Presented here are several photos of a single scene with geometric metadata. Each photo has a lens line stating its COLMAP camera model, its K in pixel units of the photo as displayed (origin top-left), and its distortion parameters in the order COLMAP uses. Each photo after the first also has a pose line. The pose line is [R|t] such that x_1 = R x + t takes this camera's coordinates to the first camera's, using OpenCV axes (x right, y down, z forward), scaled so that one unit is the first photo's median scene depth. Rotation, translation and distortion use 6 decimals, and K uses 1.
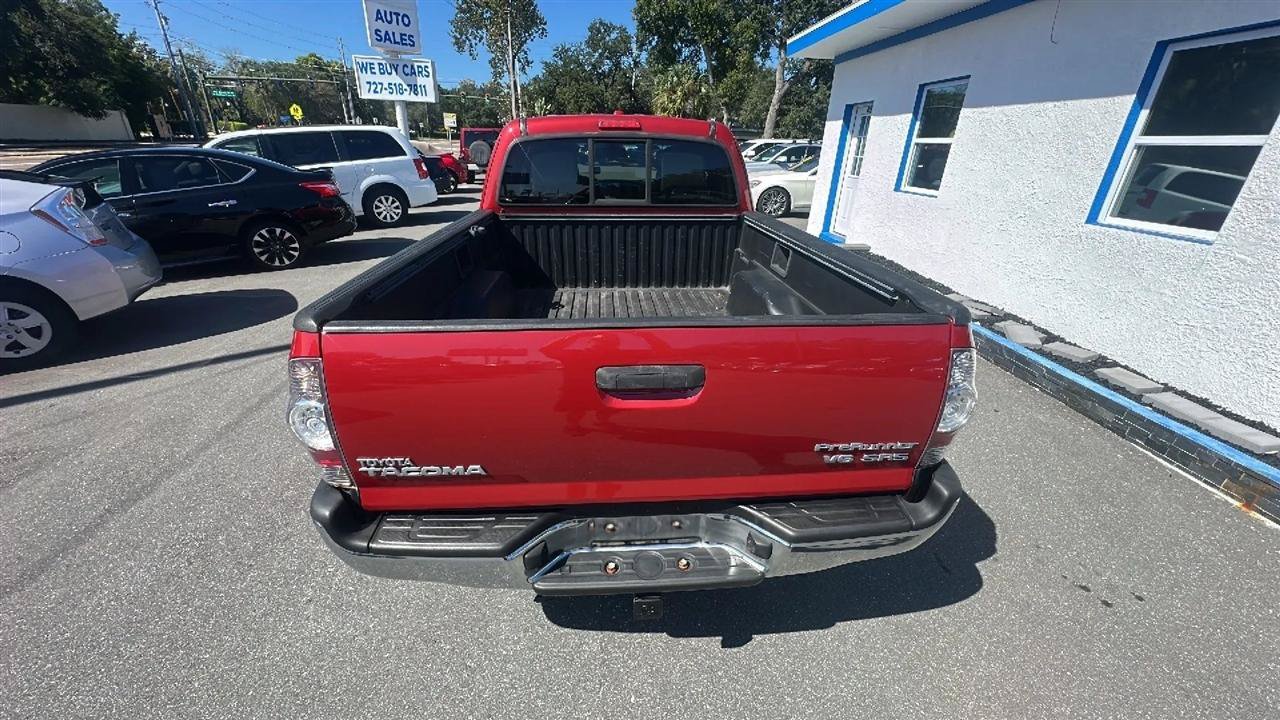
lens RADIAL K [[487.7, 0, 640.0], [0, 487.7, 360.0], [0, 0, 1]] dist [-0.003822, 0.000445]
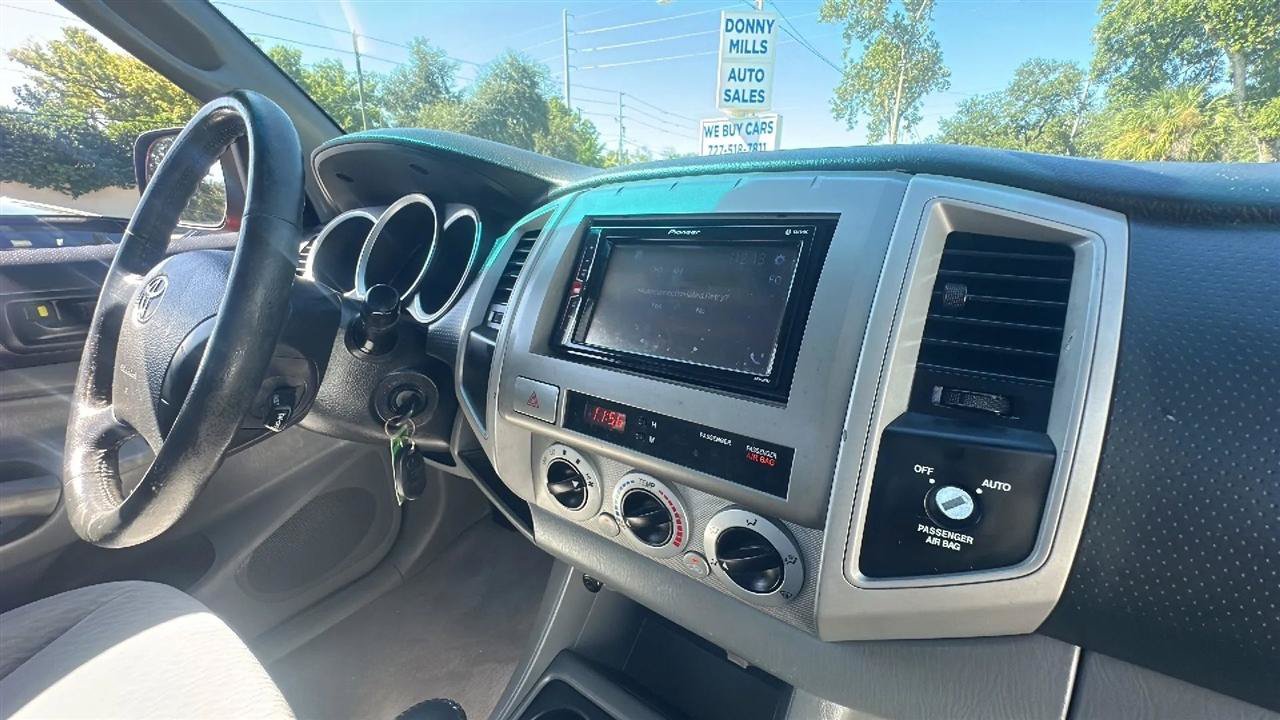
lens RADIAL K [[487.7, 0, 640.0], [0, 487.7, 360.0], [0, 0, 1]] dist [-0.003822, 0.000445]
pose [[0.765222, 0.163627, -0.622625, -0.004172], [-0.244840, 0.968452, -0.046404, -0.089317], [0.595390, 0.187953, 0.781143, 0.254301]]
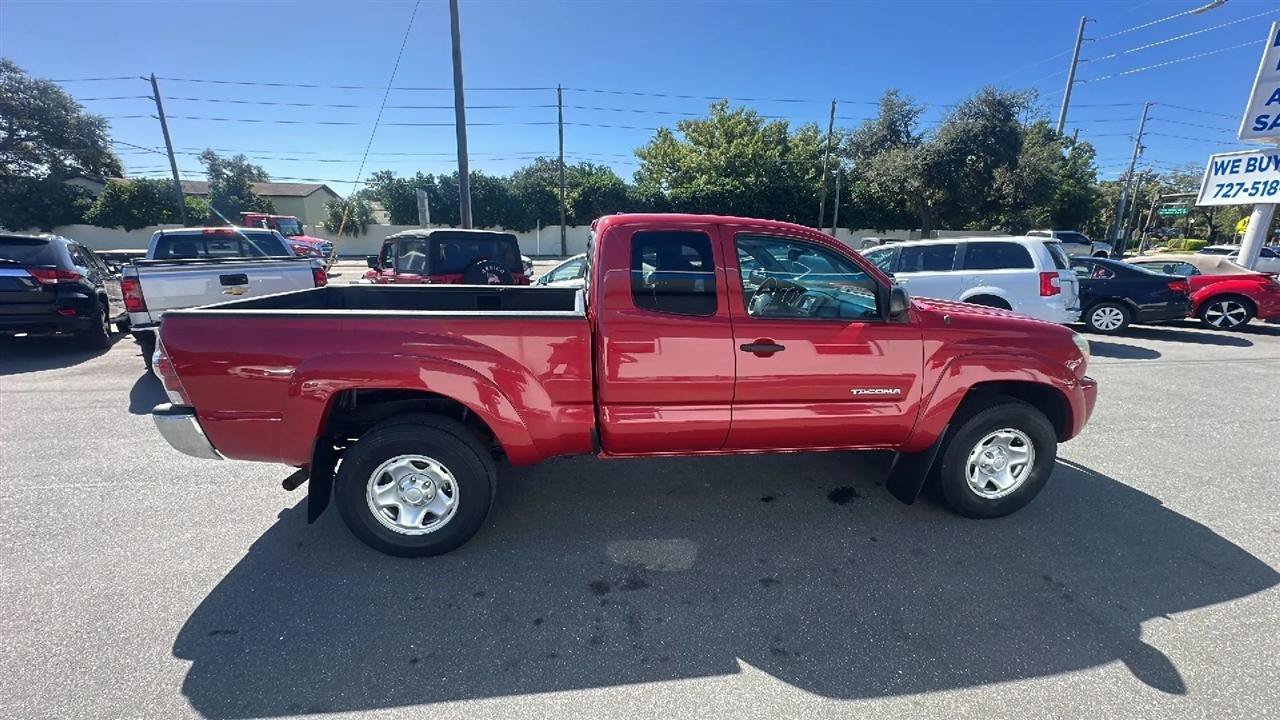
lens RADIAL K [[487.7, 0, 640.0], [0, 487.7, 360.0], [0, 0, 1]] dist [-0.003822, 0.000445]
pose [[0.052185, 0.214017, -0.975435, 0.190880], [-0.421164, 0.890368, 0.172820, -0.076552], [0.905482, 0.401799, 0.136600, 0.185440]]
